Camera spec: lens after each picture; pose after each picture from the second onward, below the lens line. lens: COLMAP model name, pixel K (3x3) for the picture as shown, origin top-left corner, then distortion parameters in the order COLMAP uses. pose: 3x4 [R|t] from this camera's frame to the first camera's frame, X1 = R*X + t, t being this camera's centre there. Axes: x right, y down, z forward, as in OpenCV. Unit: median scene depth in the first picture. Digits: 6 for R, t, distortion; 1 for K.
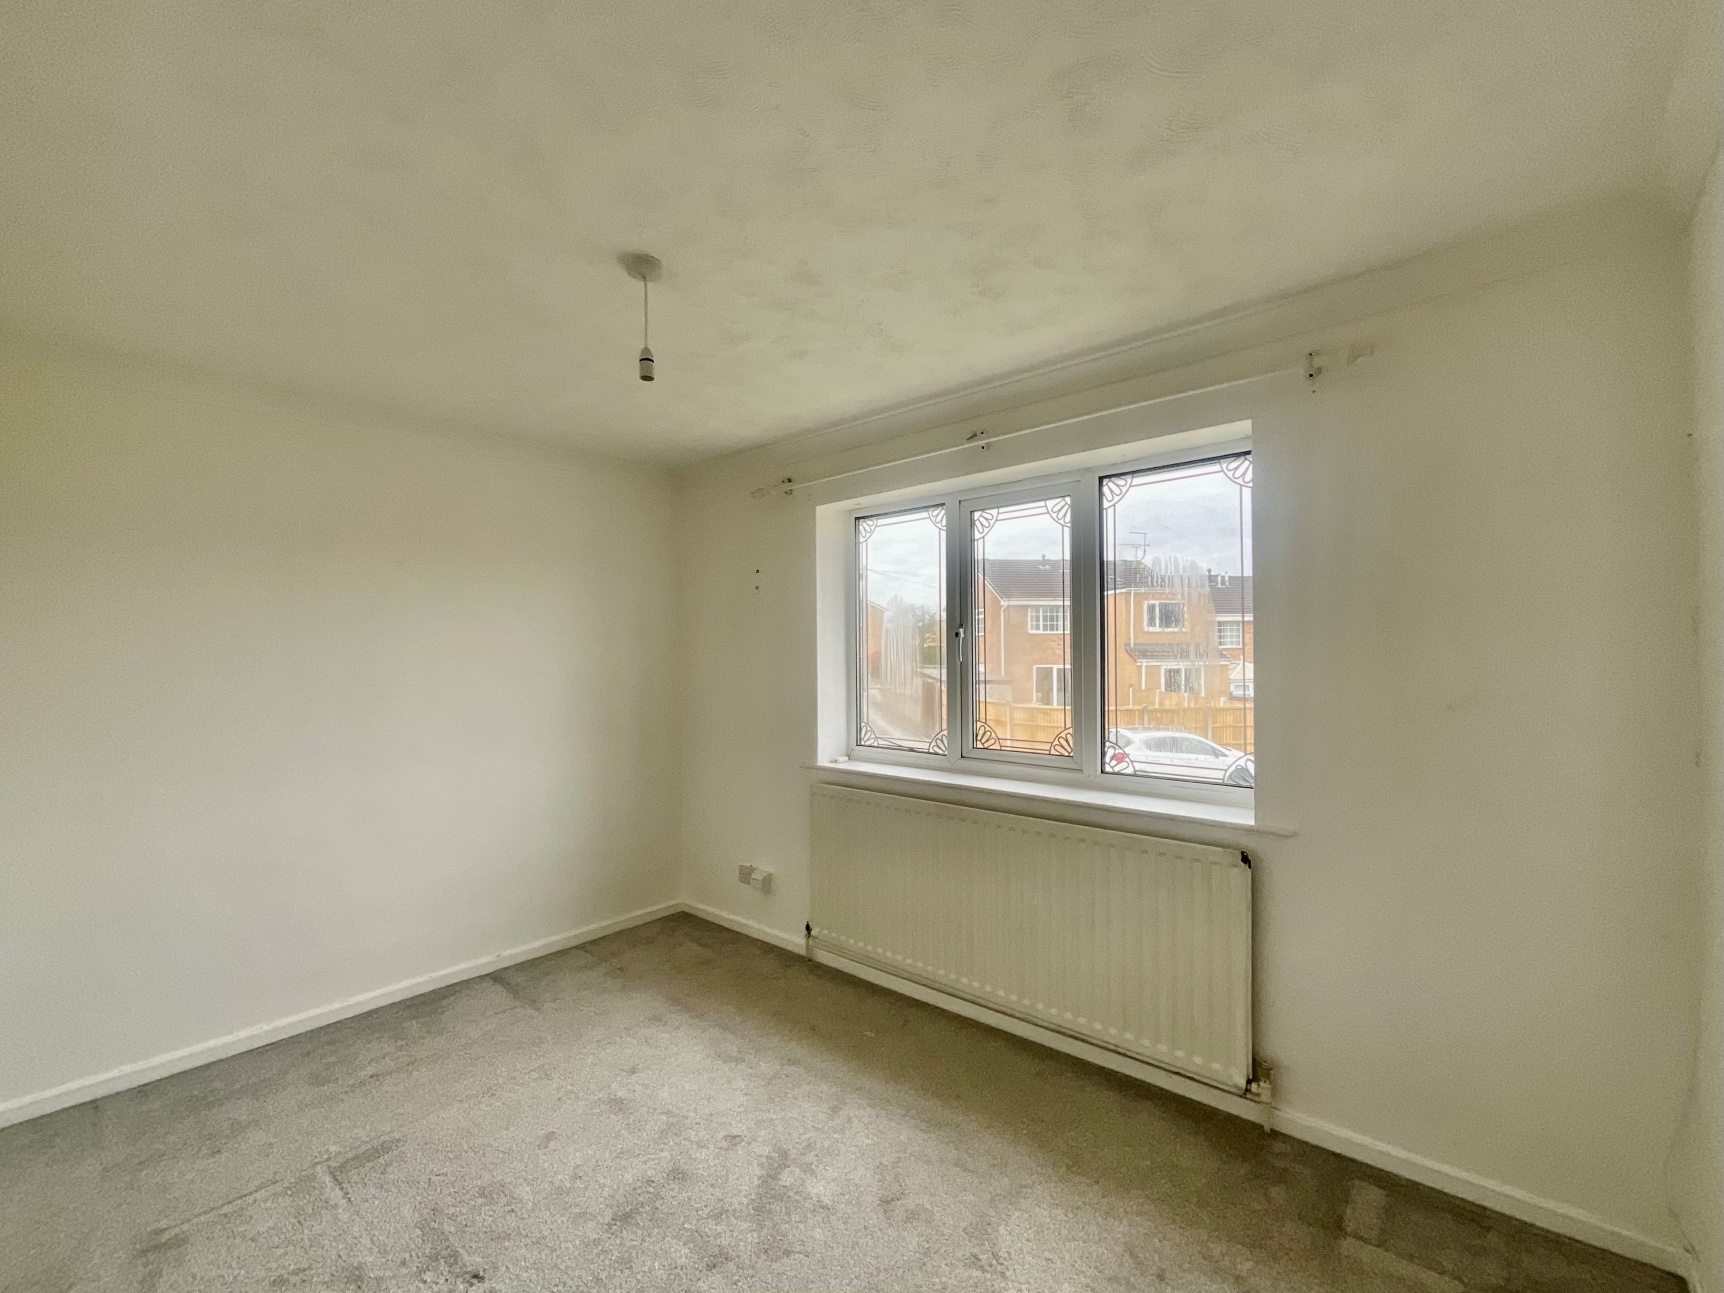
lens RADIAL K [[749.8, 0, 862.0], [0, 749.8, 646.5], [0, 0, 1]] dist [0.001085, 0.000124]
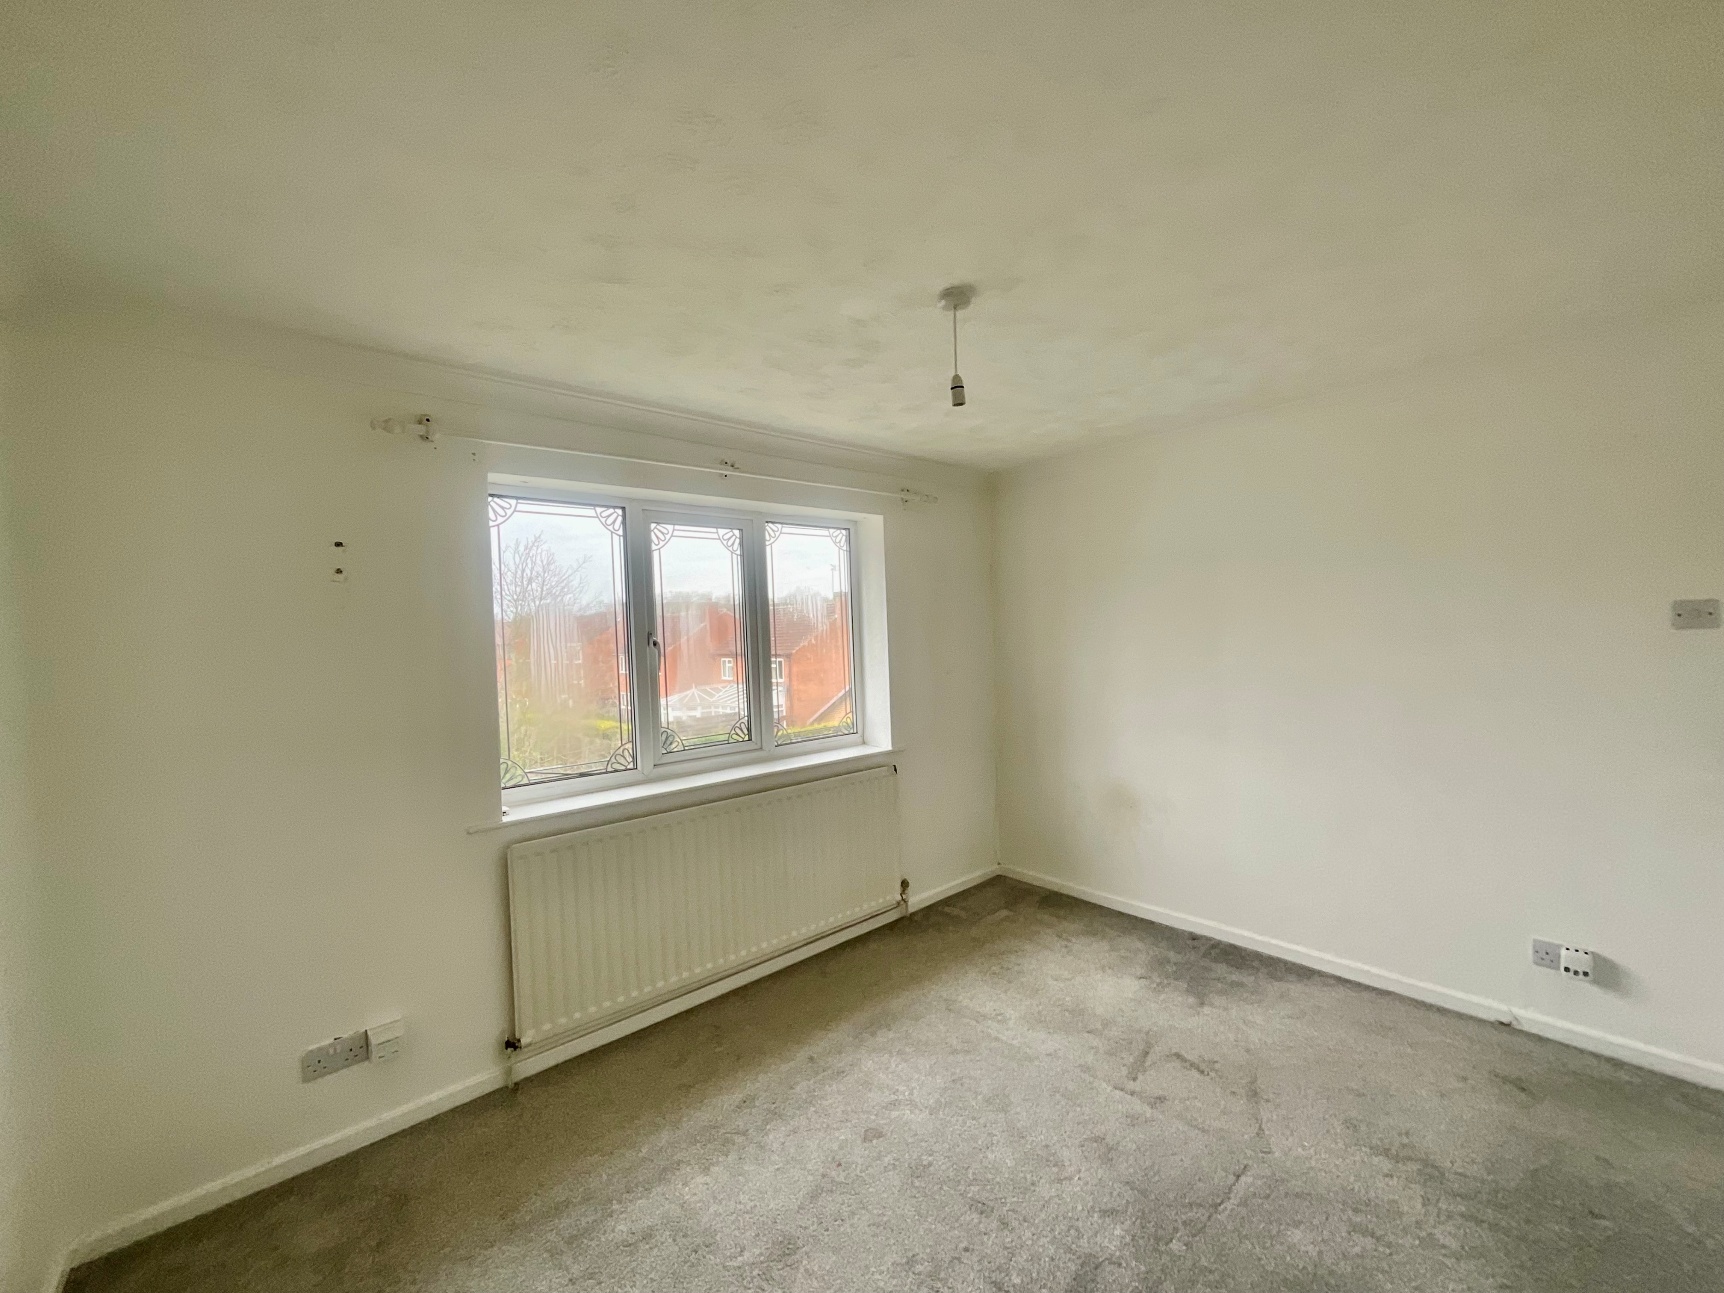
lens RADIAL K [[694.2, 0, 874.7], [0, 694.2, 646.3], [0, 0, 1]] dist [-0.000813, -0.000136]
pose [[0.112420, -0.015696, 0.993537, -0.840595], [0.026431, 0.999569, 0.012801, -0.018280], [-0.993309, 0.024821, 0.112787, 0.663372]]
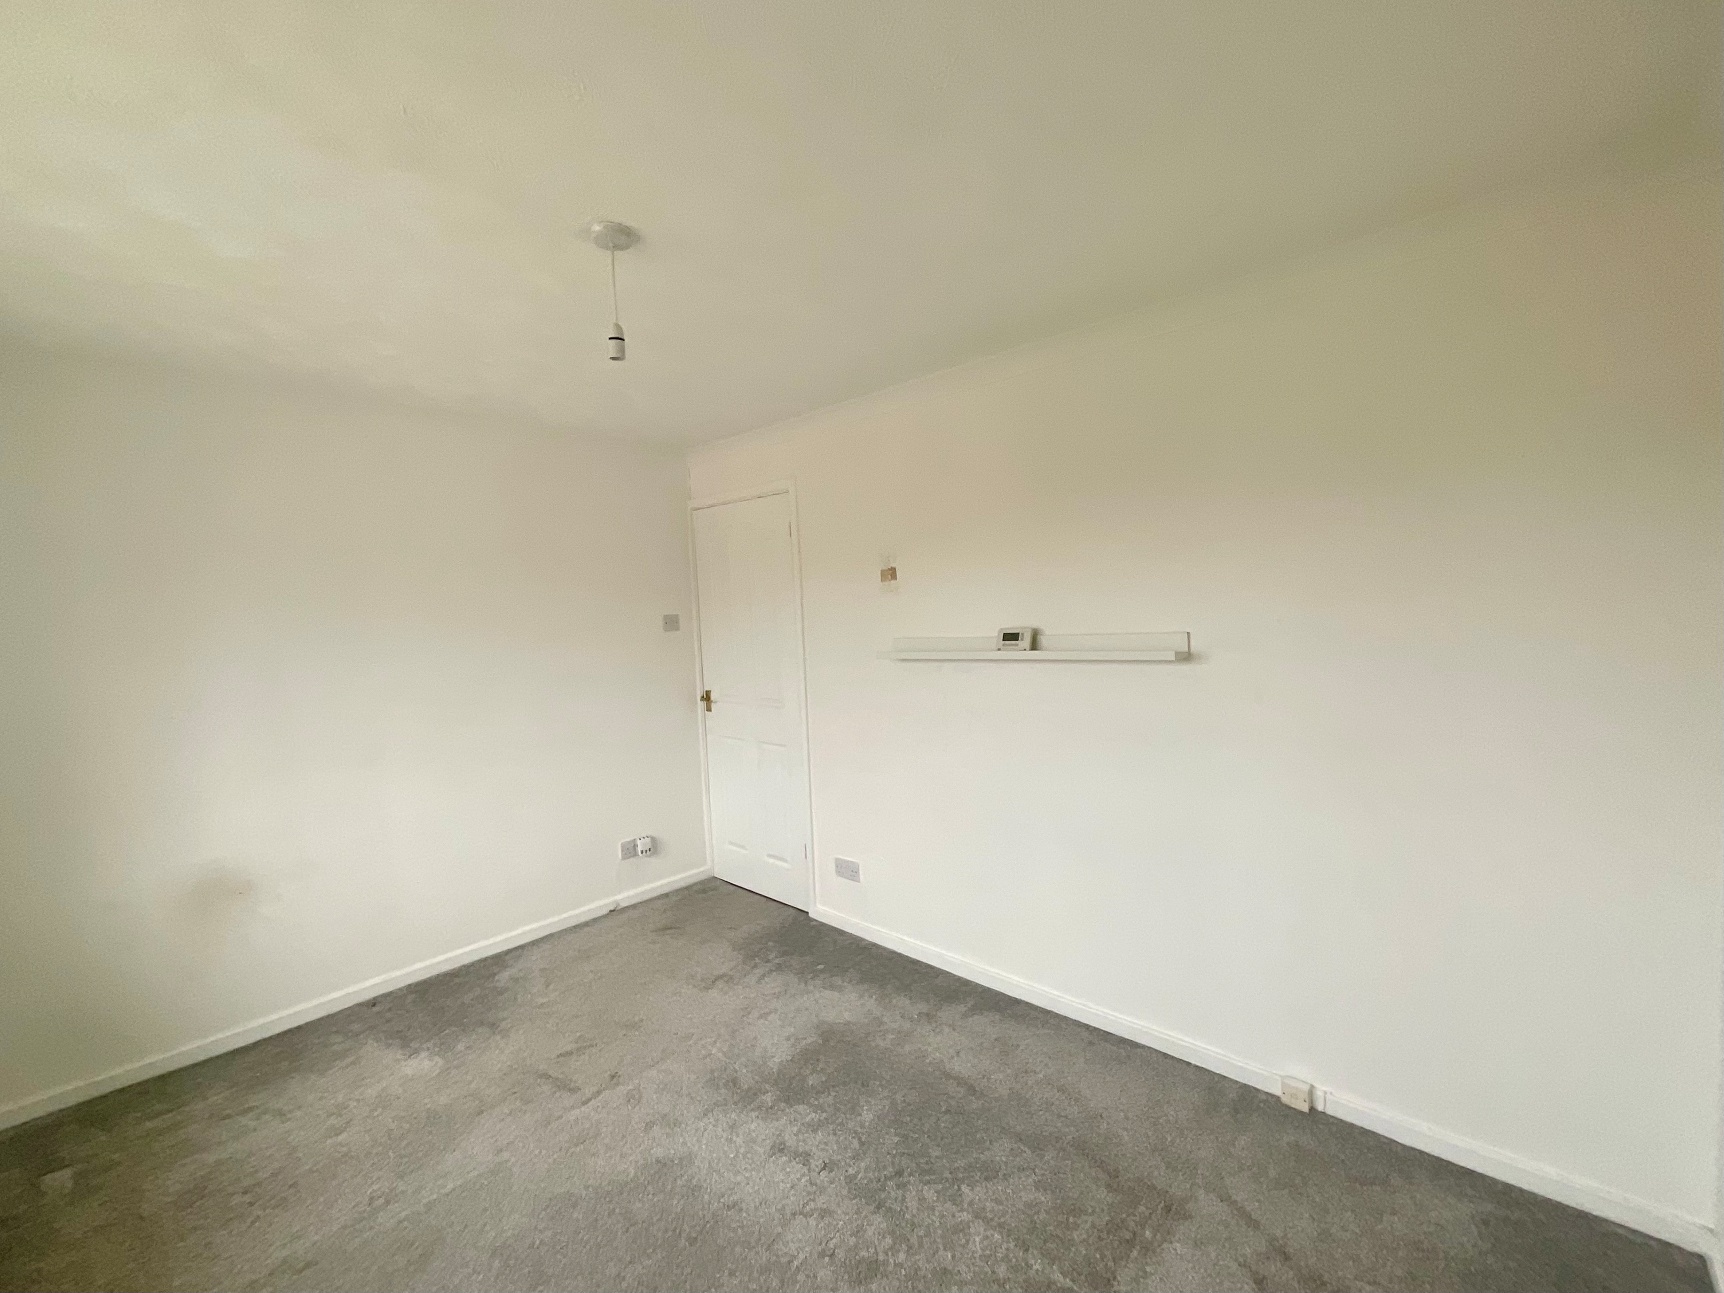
lens RADIAL K [[694.2, 0, 874.7], [0, 694.2, 646.3], [0, 0, 1]] dist [-0.000813, -0.000136]
pose [[-0.998380, 0.050520, 0.026184, -0.394727], [0.051691, 0.997597, 0.046140, -0.016346], [-0.023790, 0.047418, -0.998592, 1.220095]]
